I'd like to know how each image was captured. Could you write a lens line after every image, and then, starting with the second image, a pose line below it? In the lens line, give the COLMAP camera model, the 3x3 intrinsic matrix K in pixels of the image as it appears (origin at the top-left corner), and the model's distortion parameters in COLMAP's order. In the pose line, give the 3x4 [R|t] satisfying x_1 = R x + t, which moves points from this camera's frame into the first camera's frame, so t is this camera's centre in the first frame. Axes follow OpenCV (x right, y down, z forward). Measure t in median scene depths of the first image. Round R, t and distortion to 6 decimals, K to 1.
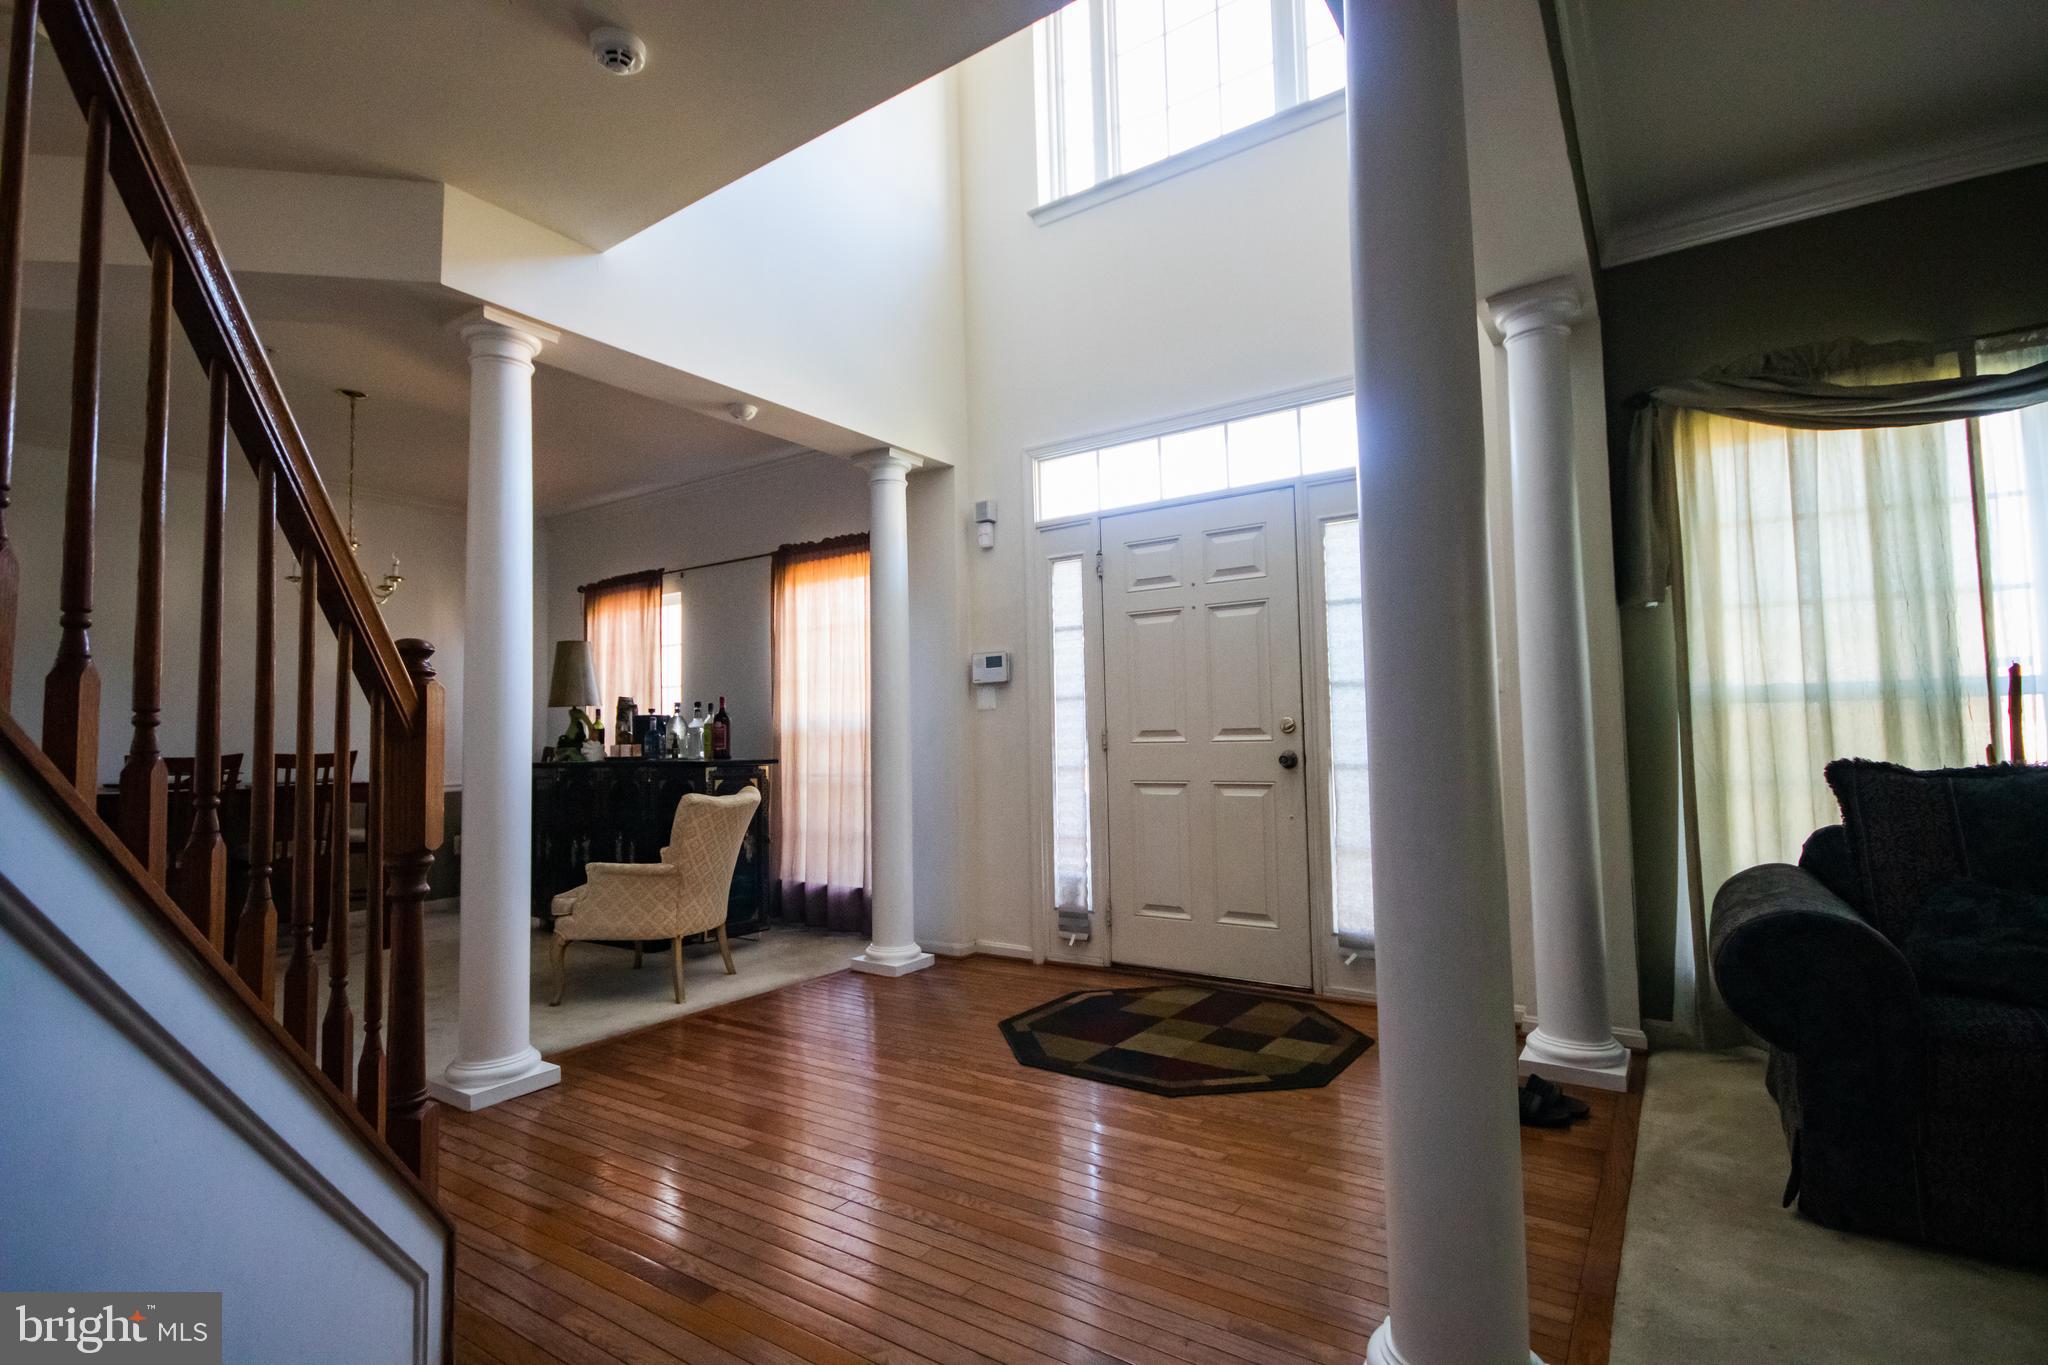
lens RADIAL K [[949.1, 0, 1019.7], [0, 949.1, 685.7], [0, 0, 1]] dist [-0.000898, 0.000386]
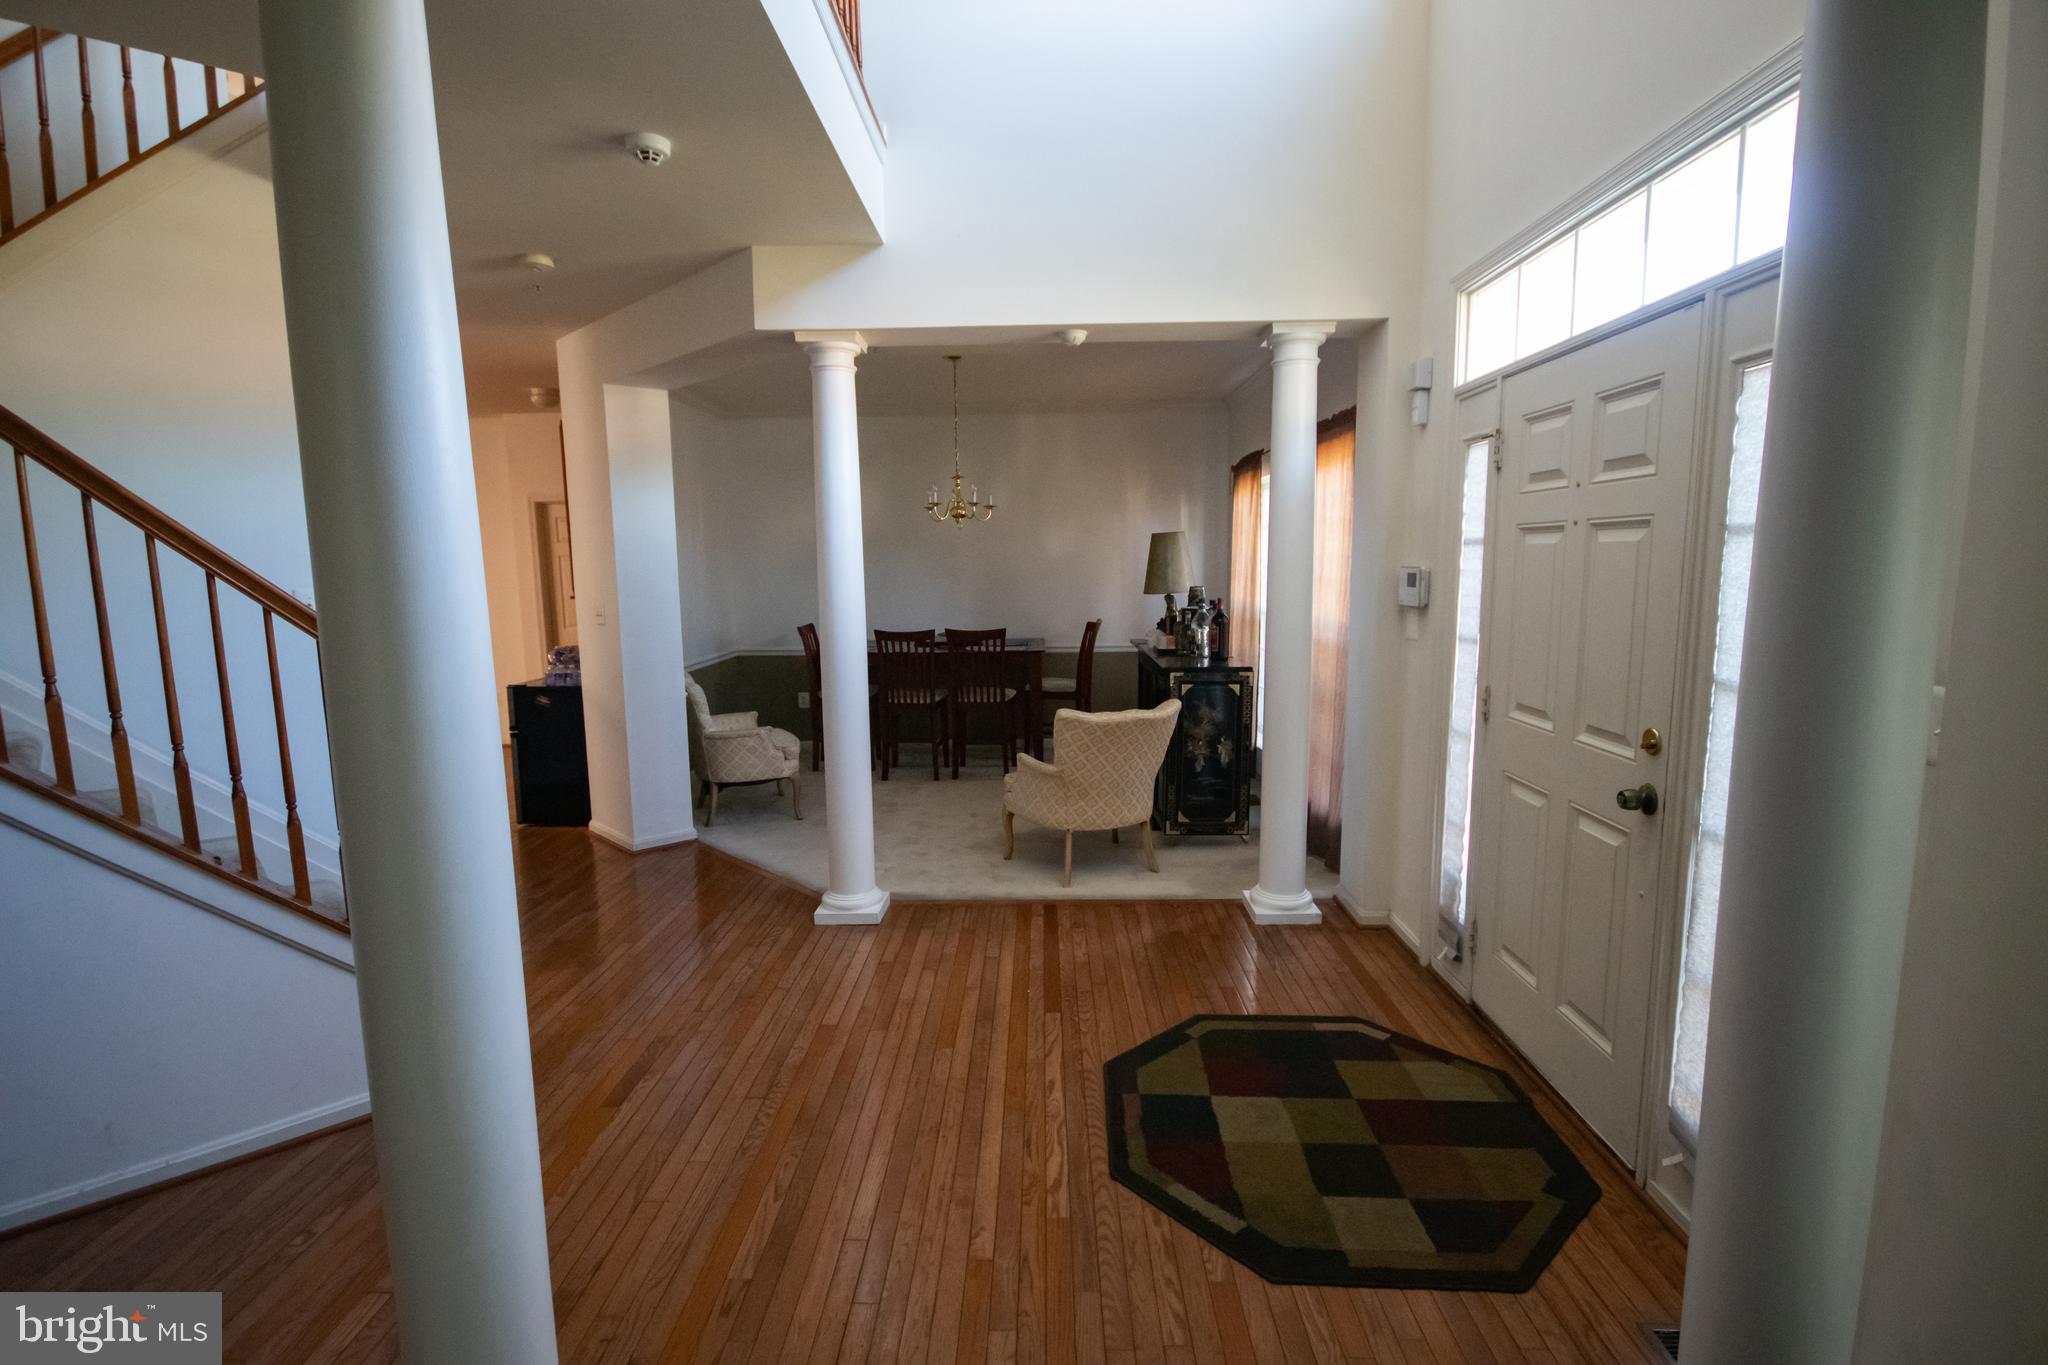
lens RADIAL K [[954.8, 0, 1030.7], [0, 954.8, 689.8], [0, 0, 1]] dist [0.001547, 0.000228]
pose [[0.555571, 0.125830, -0.821893, 0.553091], [0.042765, 0.982850, 0.179379, -0.110607], [0.830369, -0.134806, 0.540662, 0.384474]]
